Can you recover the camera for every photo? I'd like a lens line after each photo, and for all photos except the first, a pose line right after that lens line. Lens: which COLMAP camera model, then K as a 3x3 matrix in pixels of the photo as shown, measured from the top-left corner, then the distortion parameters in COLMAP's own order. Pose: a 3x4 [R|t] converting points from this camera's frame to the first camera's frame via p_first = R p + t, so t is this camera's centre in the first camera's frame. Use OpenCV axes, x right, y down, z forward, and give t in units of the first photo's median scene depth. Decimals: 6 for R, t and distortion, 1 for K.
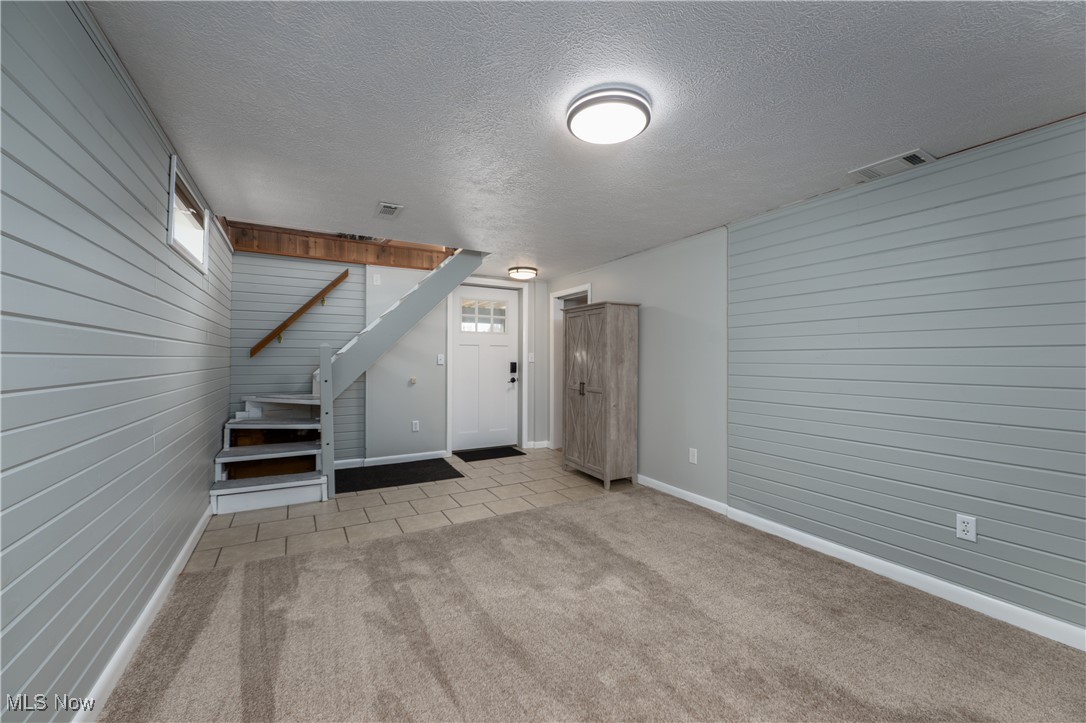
lens RADIAL K [[433.4, 0, 538.7], [0, 433.4, 359.2], [0, 0, 1]] dist [0.000312, 0.000073]
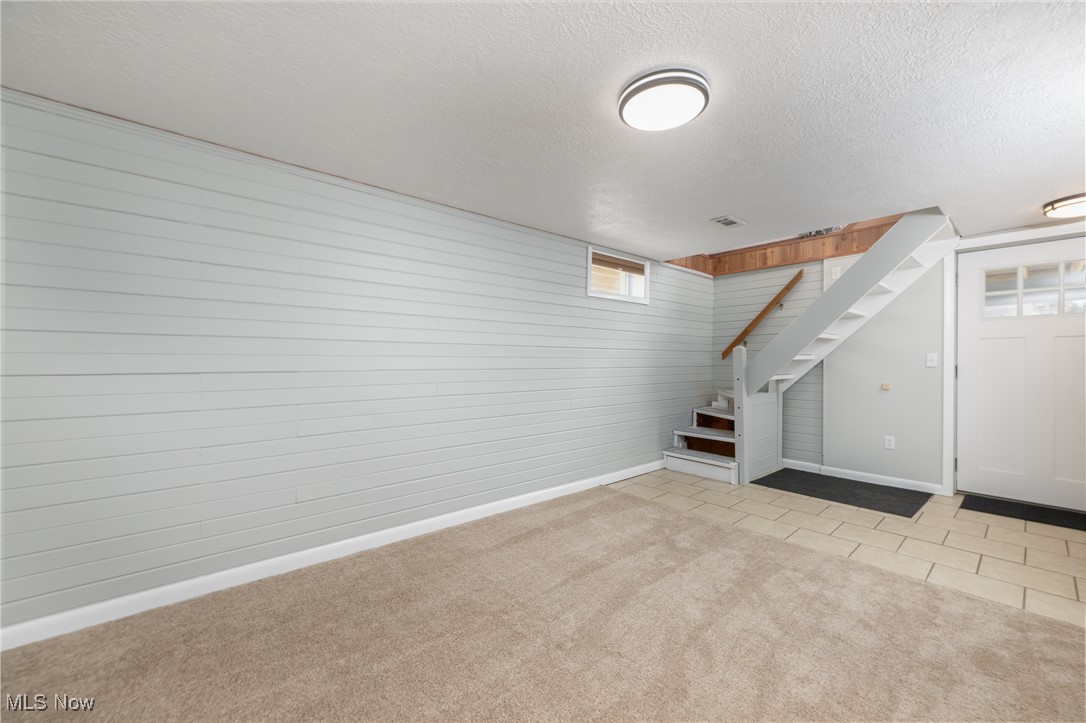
lens RADIAL K [[433.4, 0, 541.1], [0, 433.4, 361.9], [0, 0, 1]] dist [0.000312, 0.000073]
pose [[0.183510, -0.001253, -0.983017, 0.478240], [0.000495, 0.999999, -0.001183, 0.005215], [0.983018, -0.000270, 0.183510, 0.260480]]
